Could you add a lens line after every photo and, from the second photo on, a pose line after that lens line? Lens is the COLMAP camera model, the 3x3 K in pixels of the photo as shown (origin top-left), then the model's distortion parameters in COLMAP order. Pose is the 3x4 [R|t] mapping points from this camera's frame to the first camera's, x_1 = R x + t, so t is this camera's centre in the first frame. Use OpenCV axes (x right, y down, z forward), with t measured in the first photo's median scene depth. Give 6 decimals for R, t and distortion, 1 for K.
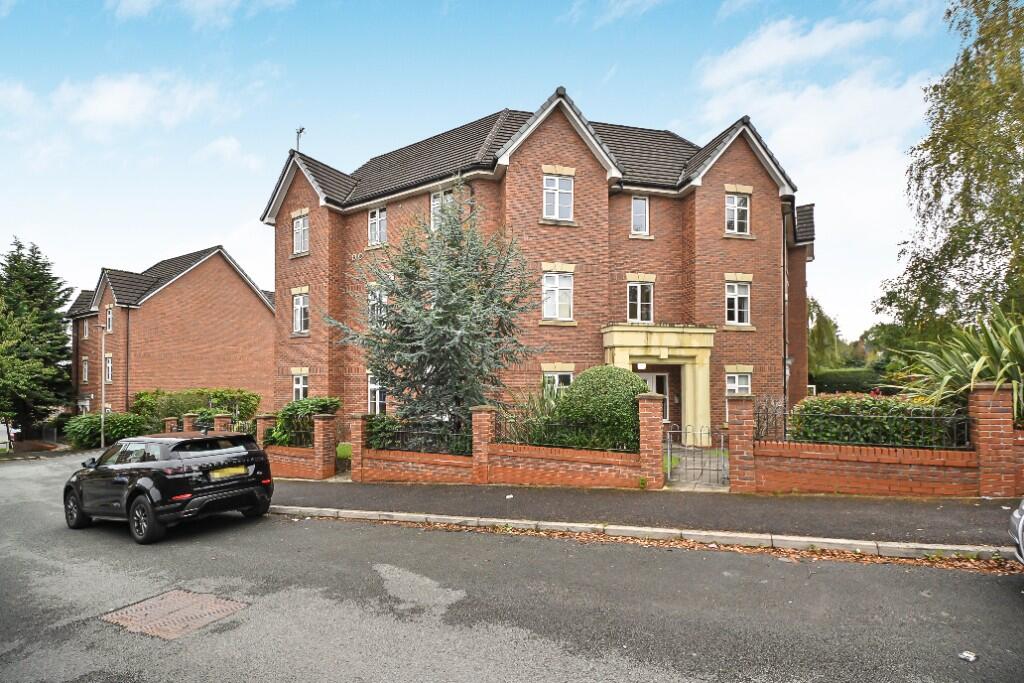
lens RADIAL K [[450.7, 0, 511.0], [0, 450.7, 367.6], [0, 0, 1]] dist [0.001220, 0.000090]
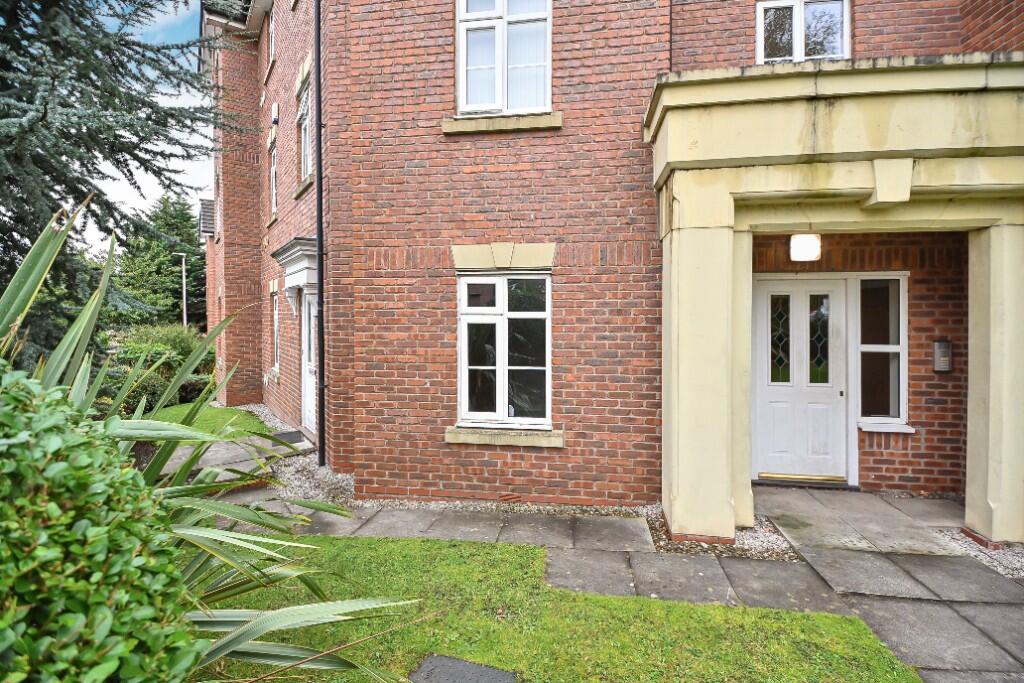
lens RADIAL K [[451.2, 0, 515.6], [0, 451.2, 321.9], [0, 0, 1]] dist [0.000899, -0.012895]
pose [[0.929866, 0.009473, -0.367776, 0.232025], [0.010797, 0.998535, 0.053018, 0.030260], [0.367740, -0.053270, 0.928402, 0.672999]]
